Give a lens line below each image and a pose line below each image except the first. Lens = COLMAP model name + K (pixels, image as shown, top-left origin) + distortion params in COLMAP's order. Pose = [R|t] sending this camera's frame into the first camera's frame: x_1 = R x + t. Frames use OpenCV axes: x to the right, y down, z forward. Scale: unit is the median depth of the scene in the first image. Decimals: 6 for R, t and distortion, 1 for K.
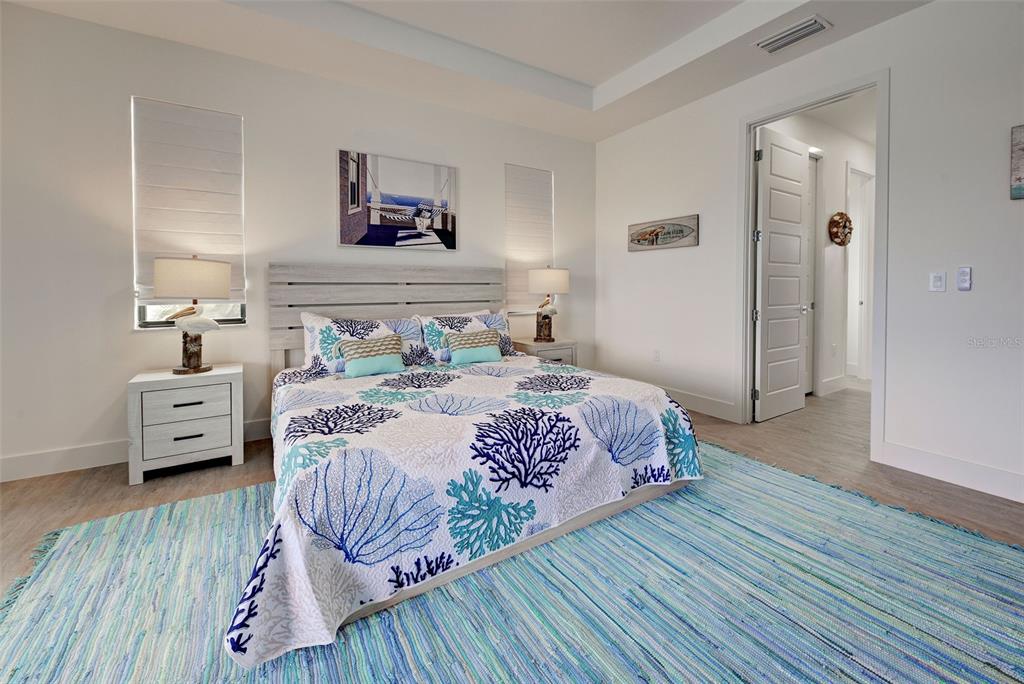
lens RADIAL K [[420.7, 0, 506.8], [0, 420.7, 297.2], [0, 0, 1]] dist [0.008274, -0.004095]
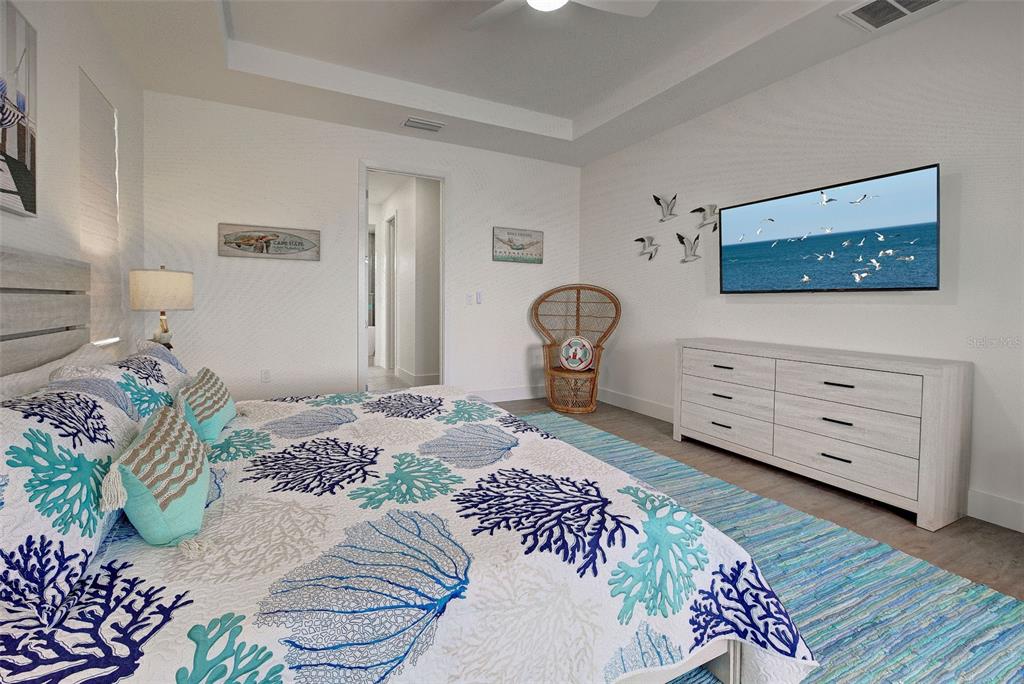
lens RADIAL K [[420.7, 0, 477.3], [0, 420.7, 309.3], [0, 0, 1]] dist [0.008274, -0.004095]
pose [[0.099901, -0.015314, 0.994880, -0.579049], [0.012636, 0.999820, 0.014121, -0.014548], [-0.994917, 0.011160, 0.100077, 0.549490]]
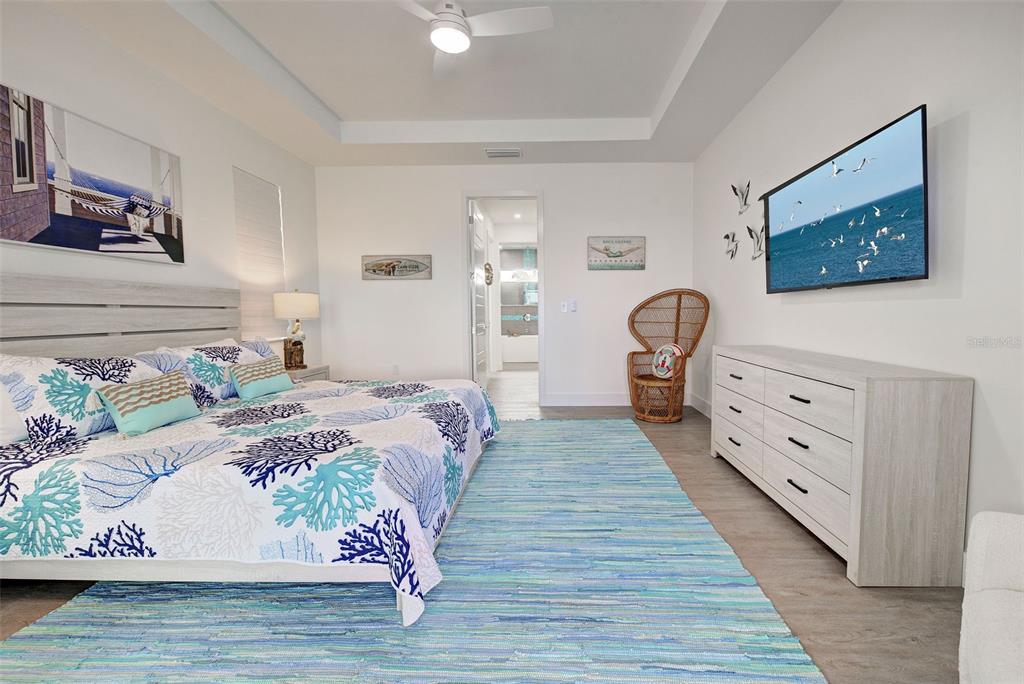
lens RADIAL K [[420.7, 0, 559.0], [0, 420.7, 337.0], [0, 0, 1]] dist [0.008274, -0.004095]
pose [[0.518388, -0.049517, 0.853711, -0.485756], [0.026767, 0.998773, 0.041677, 0.010674], [-0.854727, 0.001246, 0.519077, 0.000746]]
